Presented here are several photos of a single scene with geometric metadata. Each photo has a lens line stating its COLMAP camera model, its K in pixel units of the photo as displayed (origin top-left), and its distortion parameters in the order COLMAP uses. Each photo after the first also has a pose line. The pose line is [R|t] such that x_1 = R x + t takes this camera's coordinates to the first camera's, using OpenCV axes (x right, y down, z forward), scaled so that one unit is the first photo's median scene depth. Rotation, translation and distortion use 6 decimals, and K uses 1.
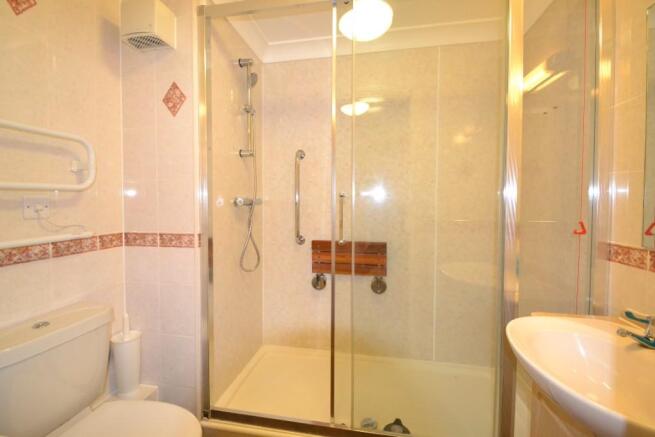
lens RADIAL K [[297.2, 0, 324.8], [0, 297.2, 217.9], [0, 0, 1]] dist [0.003207, 0.000204]
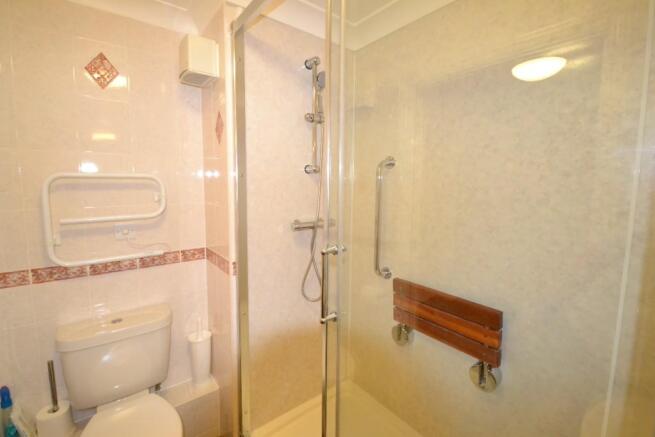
lens RADIAL K [[297.2, 0, 327.0], [0, 297.2, 214.5], [0, 0, 1]] dist [0.003207, 0.000204]
pose [[0.742044, 0.078448, -0.665745, 0.475923], [-0.040460, 0.996560, 0.072332, -0.198796], [0.669129, -0.026738, 0.742665, 0.502085]]
